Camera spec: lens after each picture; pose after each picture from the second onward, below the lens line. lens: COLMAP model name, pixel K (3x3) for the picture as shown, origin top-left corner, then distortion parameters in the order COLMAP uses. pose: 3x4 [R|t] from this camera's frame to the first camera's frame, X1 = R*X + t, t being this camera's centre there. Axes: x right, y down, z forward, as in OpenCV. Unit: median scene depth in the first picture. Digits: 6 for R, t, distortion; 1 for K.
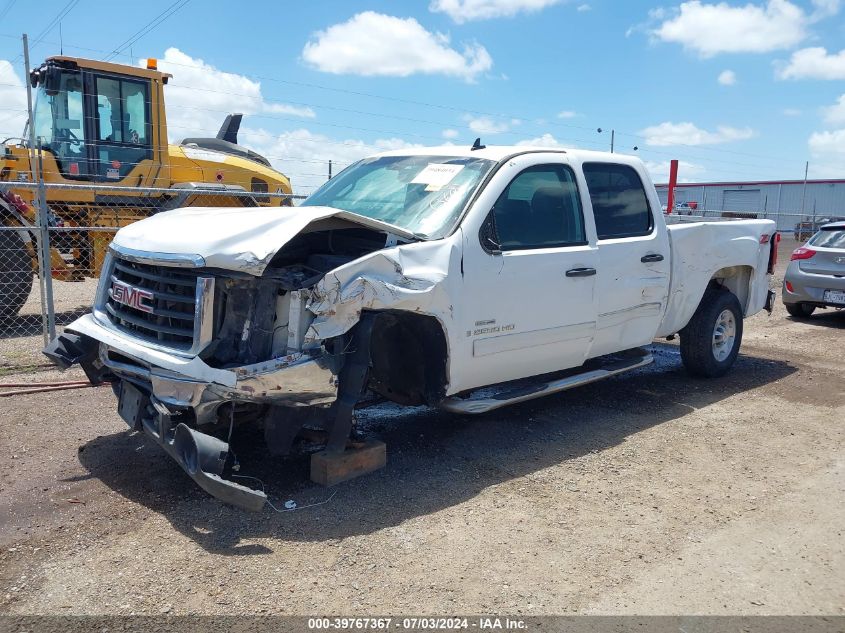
lens RADIAL K [[661.2, 0, 427.2], [0, 661.2, 311.9], [0, 0, 1]] dist [-0.002358, -0.002968]
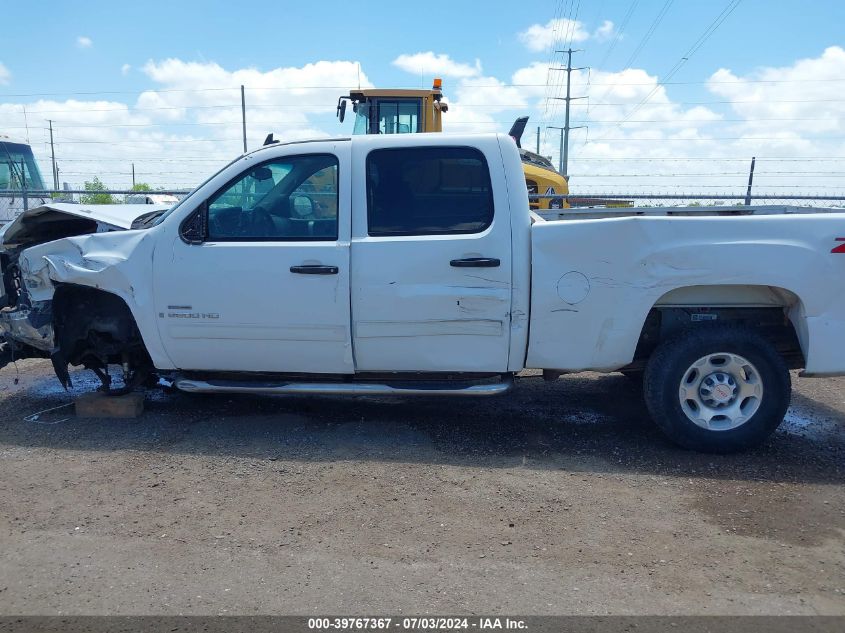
lens RADIAL K [[661.2, 0, 427.1], [0, 661.2, 323.1], [0, 0, 1]] dist [-0.002358, -0.002968]
pose [[0.679572, 0.112326, -0.724958, 1.126325], [-0.104772, 0.992939, 0.055634, -0.059576], [0.726088, 0.038148, 0.686542, 0.536623]]
